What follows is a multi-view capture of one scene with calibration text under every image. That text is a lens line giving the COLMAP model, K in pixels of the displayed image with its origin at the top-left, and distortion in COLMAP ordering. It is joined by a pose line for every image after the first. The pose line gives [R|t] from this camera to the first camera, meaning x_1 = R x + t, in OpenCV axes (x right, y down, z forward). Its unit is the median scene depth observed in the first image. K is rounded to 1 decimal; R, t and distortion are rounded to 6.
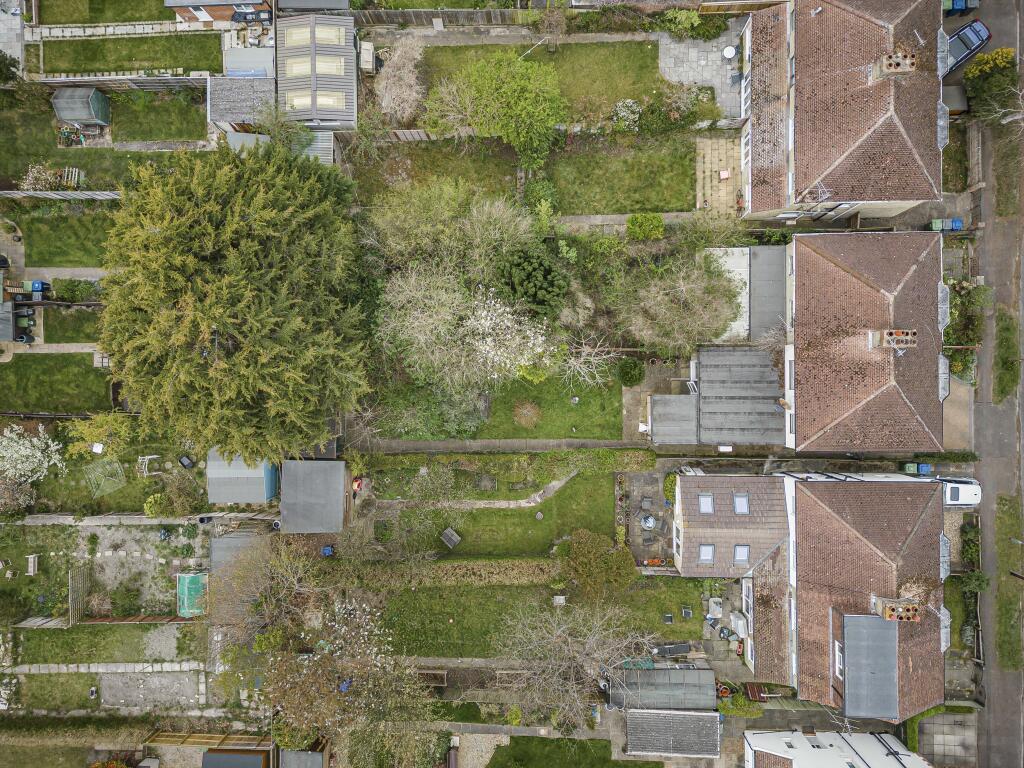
lens RADIAL K [[710.2, 0, 512.0], [0, 710.2, 384.0], [0, 0, 1]] dist [0.086919, -0.088410]
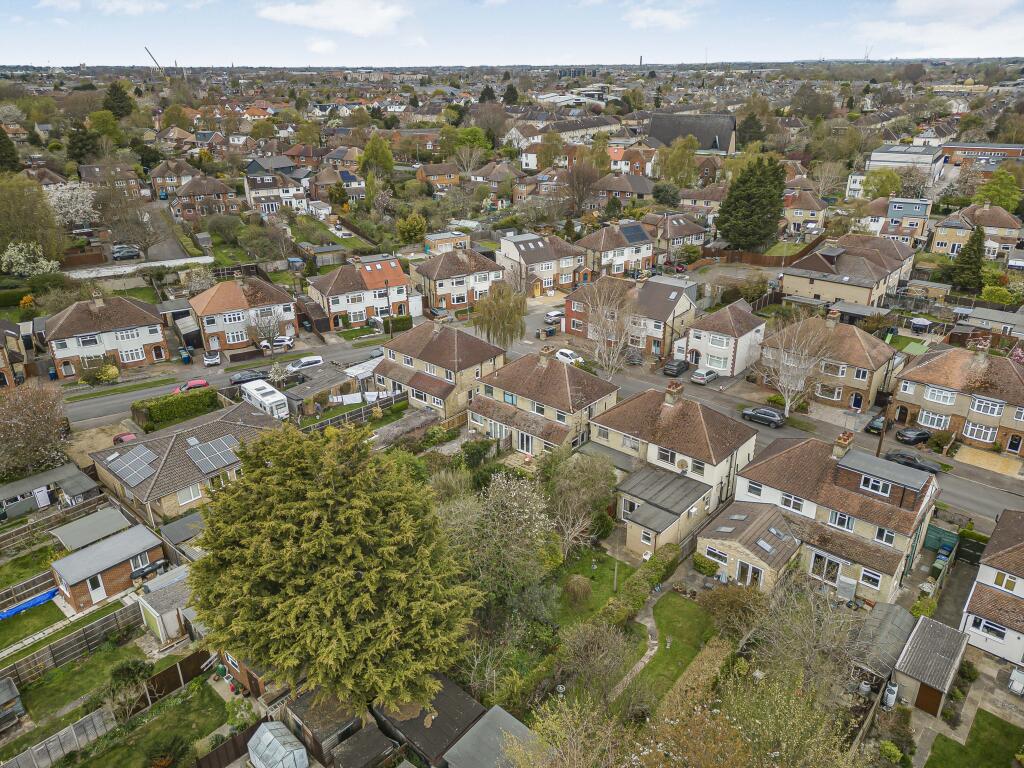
lens RADIAL K [[710.2, 0, 512.0], [0, 710.2, 384.0], [0, 0, 1]] dist [0.086919, -0.088410]
pose [[0.664568, -0.268376, 0.697369, -0.716439], [0.746872, 0.267362, -0.608851, 0.541404], [-0.023049, 0.925468, 0.378123, 0.300618]]
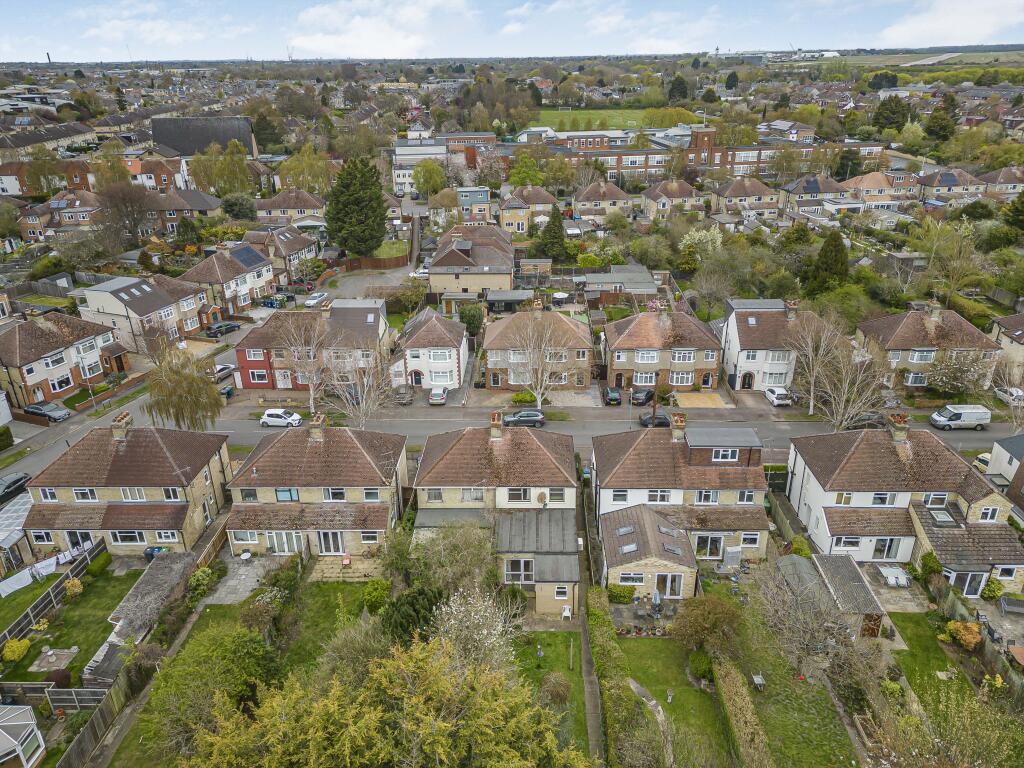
lens RADIAL K [[710.2, 0, 512.0], [0, 710.2, 384.0], [0, 0, 1]] dist [0.086919, -0.088410]
pose [[0.034234, -0.373228, 0.927108, -0.670583], [0.999385, 0.005719, -0.034600, 0.015762], [0.007611, 0.927722, 0.373194, 0.303472]]
